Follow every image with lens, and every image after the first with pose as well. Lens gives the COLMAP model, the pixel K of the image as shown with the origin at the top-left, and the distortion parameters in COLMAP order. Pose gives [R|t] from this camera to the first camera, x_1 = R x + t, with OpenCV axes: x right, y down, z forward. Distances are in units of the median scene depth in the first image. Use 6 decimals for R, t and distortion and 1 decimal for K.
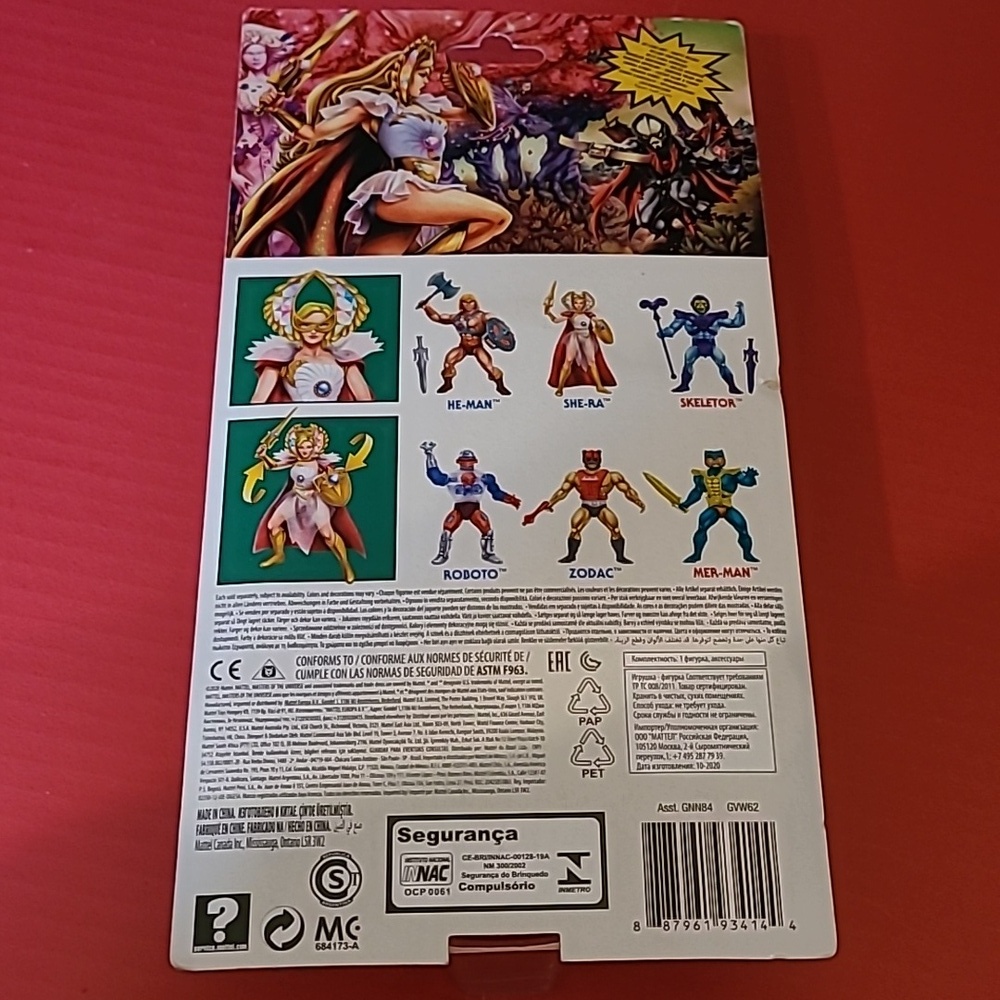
lens RADIAL K [[1195.8, 0, 500.0], [0, 1195.8, 500.0], [0, 0, 1]] dist [-0.022997, 0.039418]
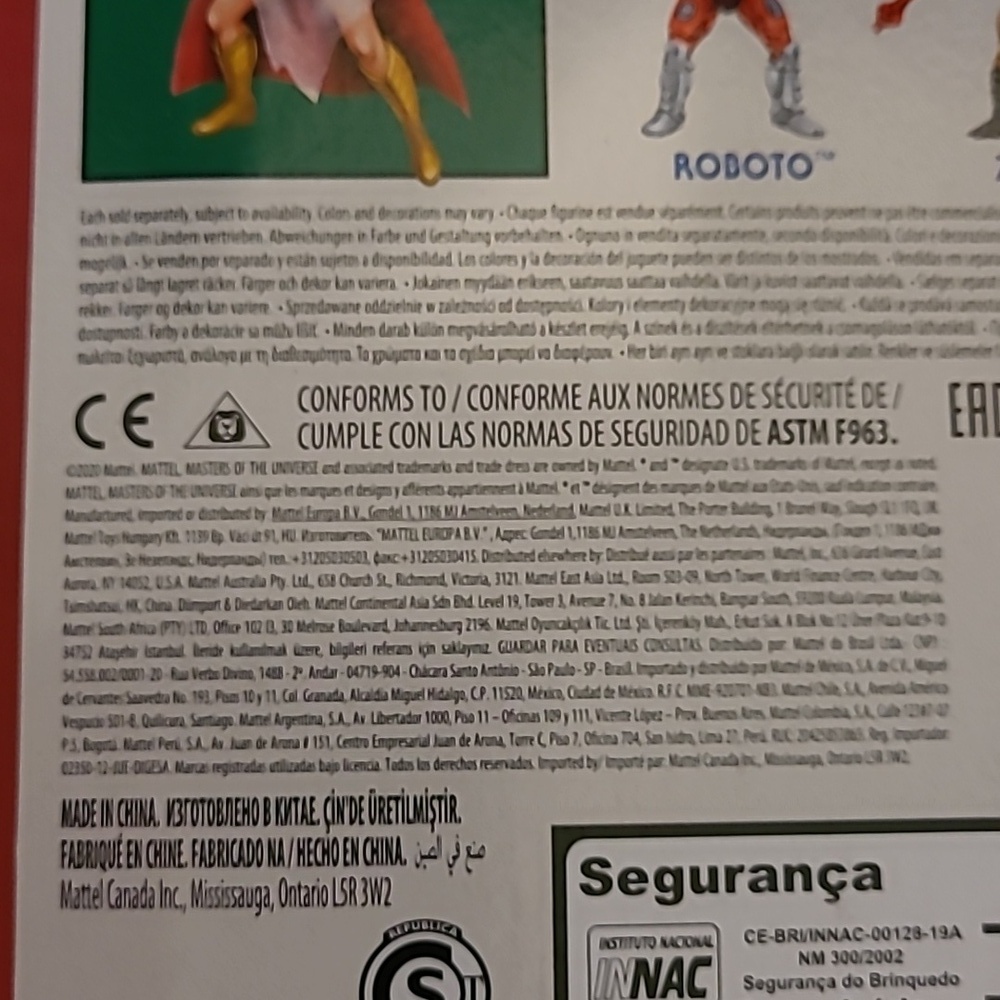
lens RADIAL K [[1195.8, 0, 500.0], [0, 1195.8, 500.0], [0, 0, 1]] dist [-0.022997, 0.039418]
pose [[0.999798, 0.019932, 0.002588, -0.107800], [-0.019415, 0.924434, 0.380848, 0.018392], [0.005199, -0.380821, 0.924634, 0.645605]]
